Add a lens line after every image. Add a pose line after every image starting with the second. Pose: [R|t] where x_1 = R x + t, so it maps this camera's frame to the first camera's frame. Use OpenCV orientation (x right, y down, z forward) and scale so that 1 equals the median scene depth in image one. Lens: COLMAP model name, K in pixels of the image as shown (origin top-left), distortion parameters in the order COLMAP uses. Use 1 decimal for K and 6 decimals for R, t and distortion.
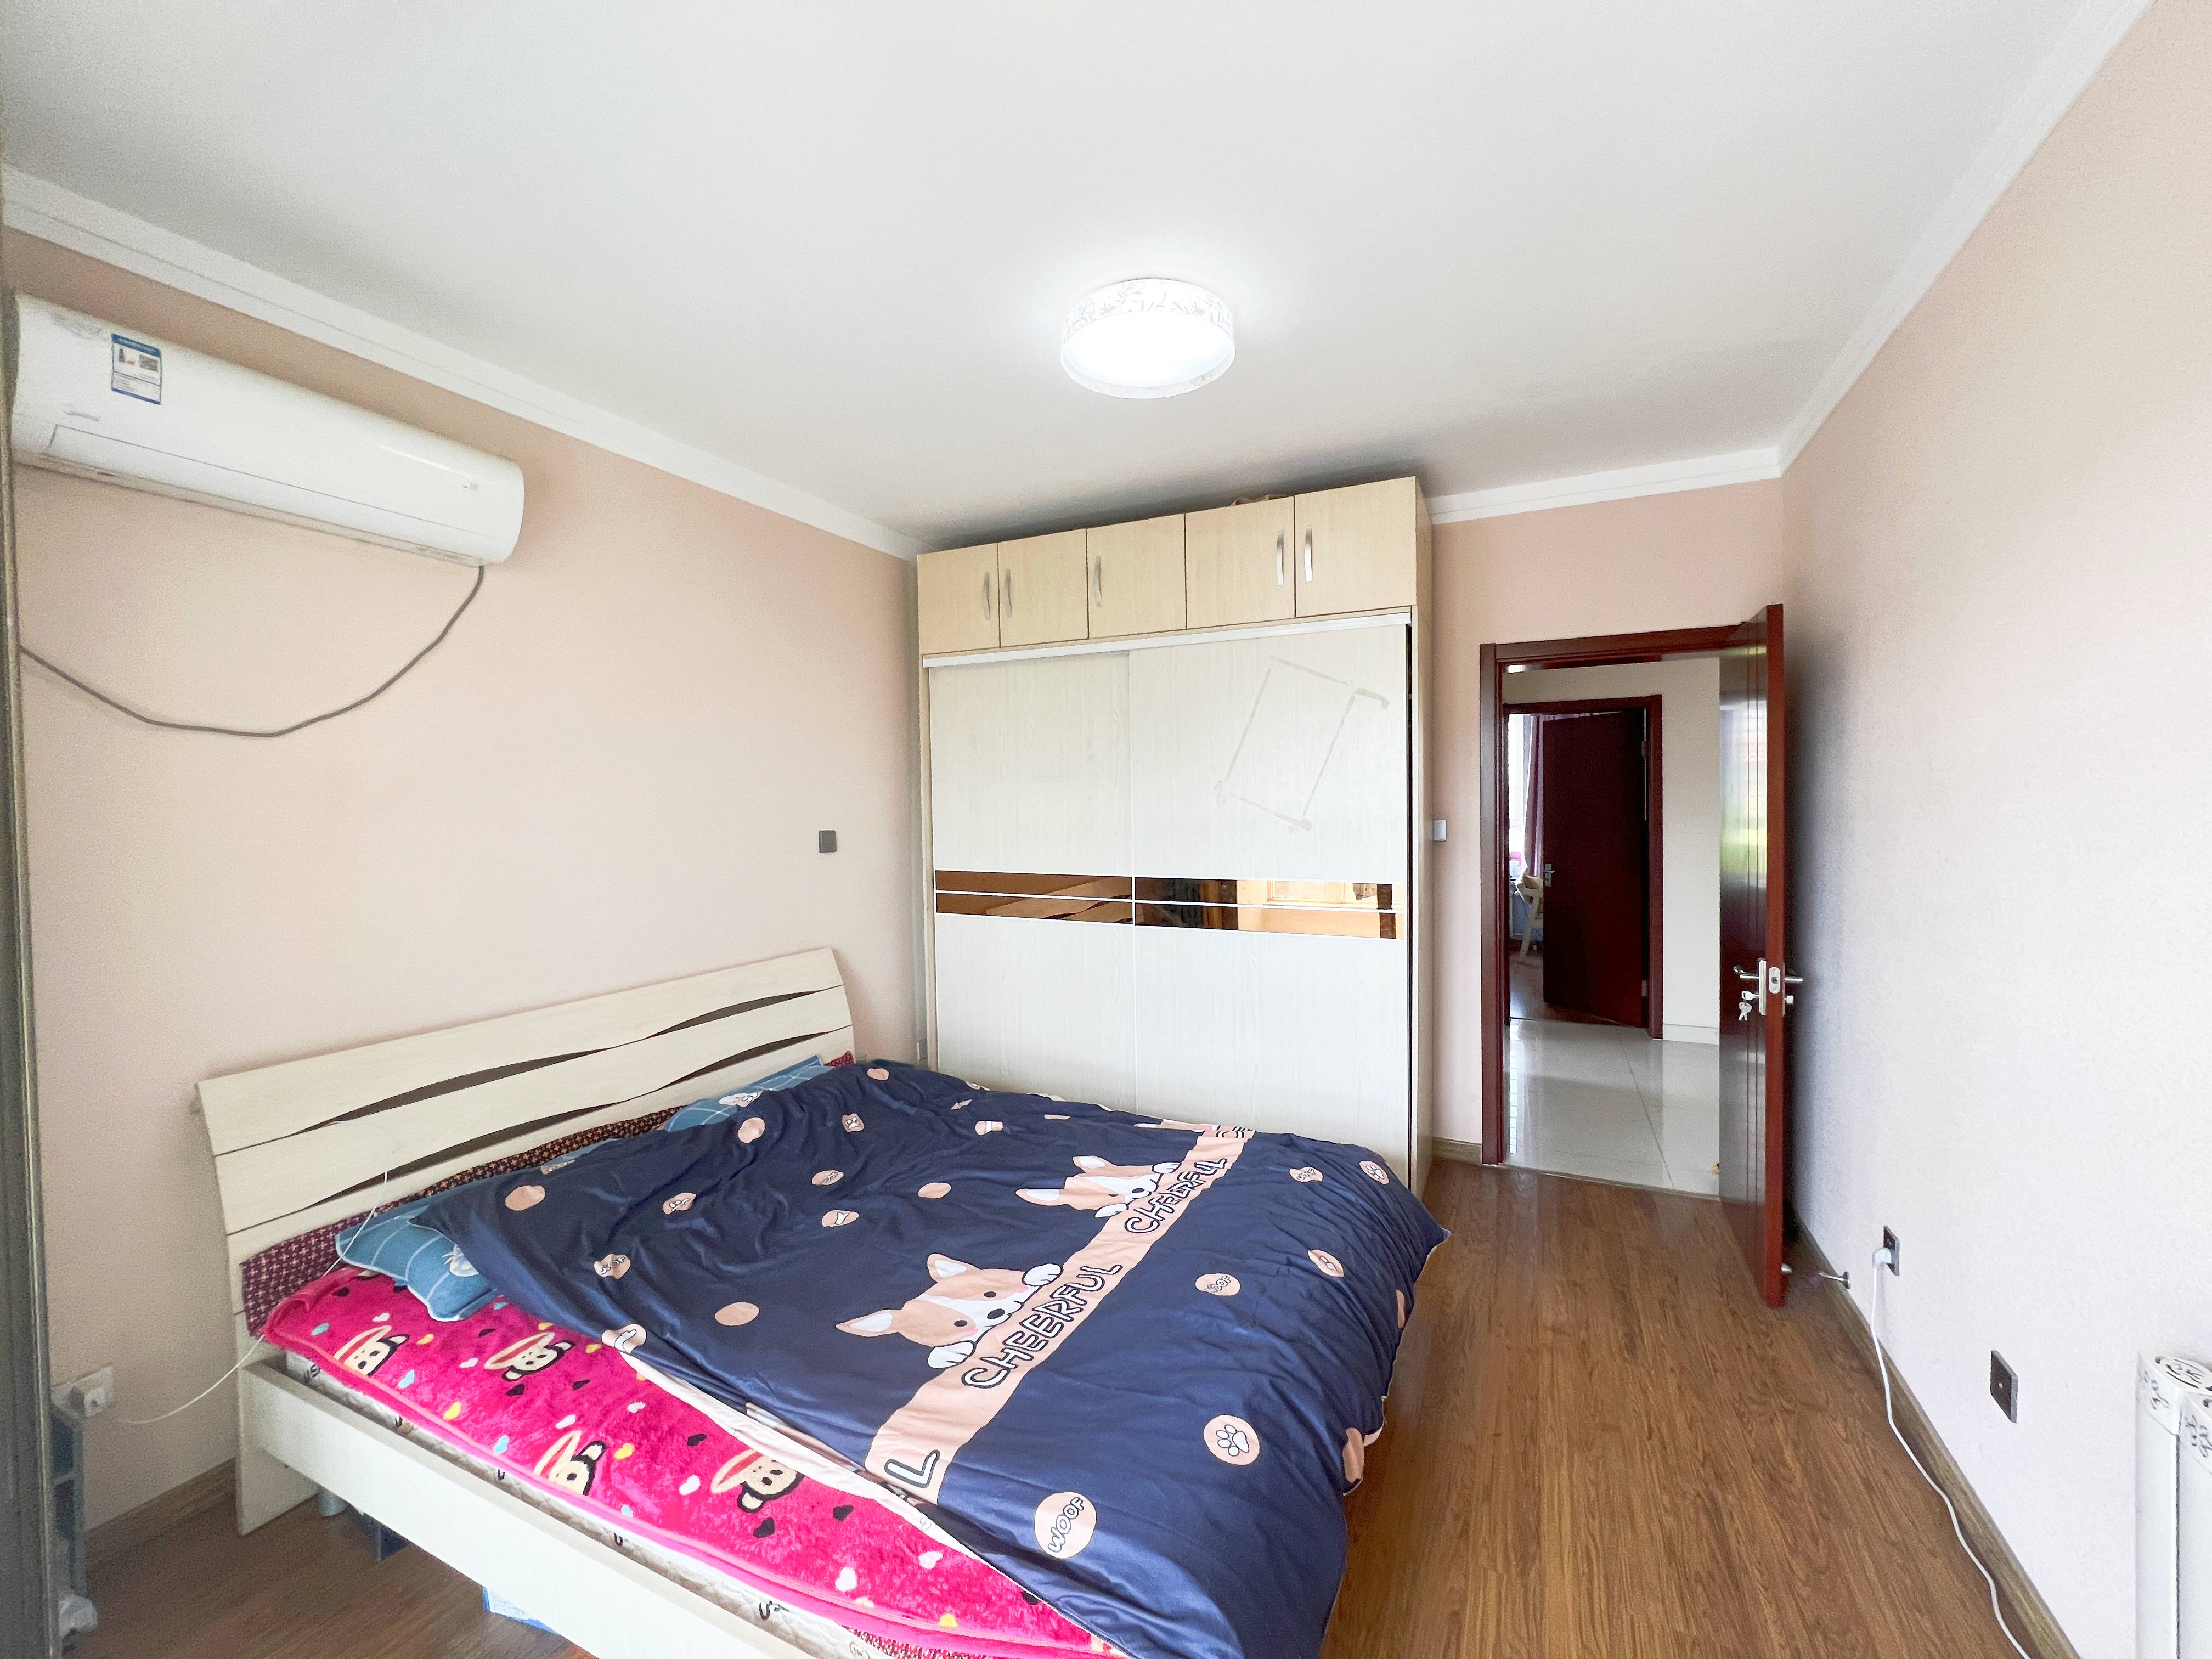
lens RADIAL K [[881.1, 0, 1107.8], [0, 881.1, 826.7], [0, 0, 1]] dist [-0.000880, 0.000573]
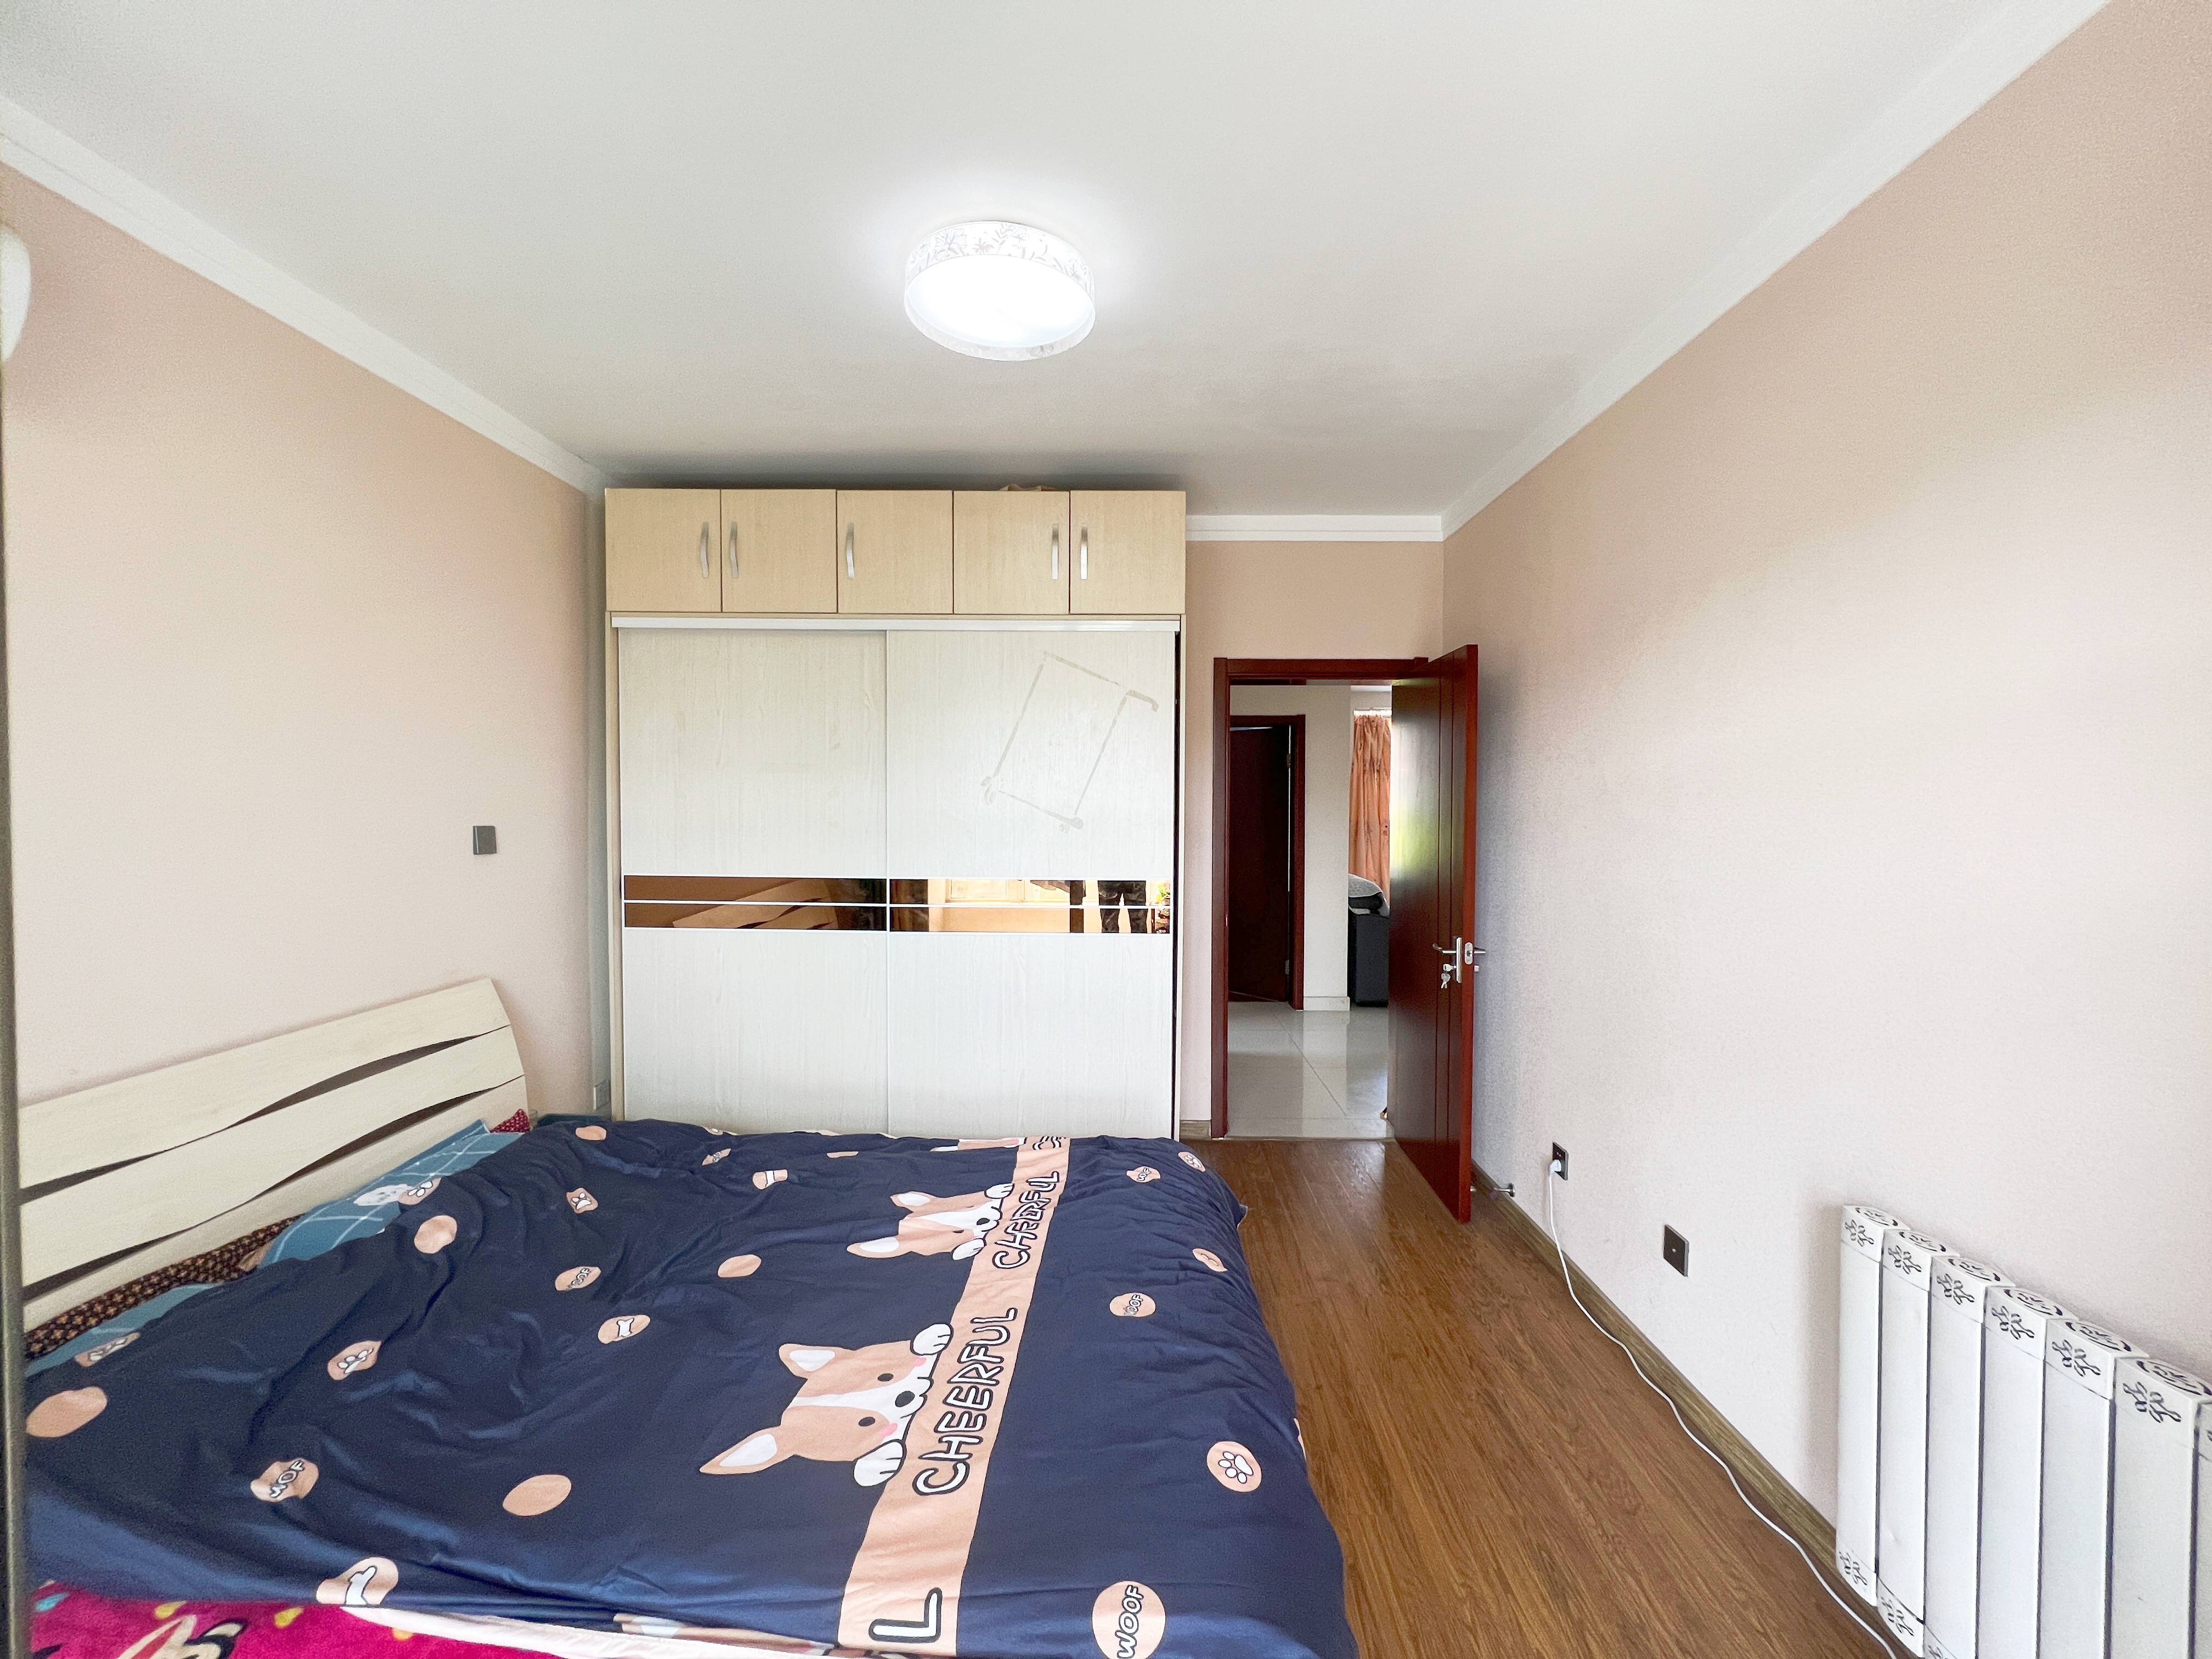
lens RADIAL K [[881.1, 0, 1109.4], [0, 881.1, 826.2], [0, 0, 1]] dist [-0.000880, 0.000573]
pose [[0.908577, 0.005974, 0.417675, -0.207488], [-0.005888, 0.999982, -0.001496, 0.003614], [-0.417677, -0.001100, 0.908595, 0.104444]]
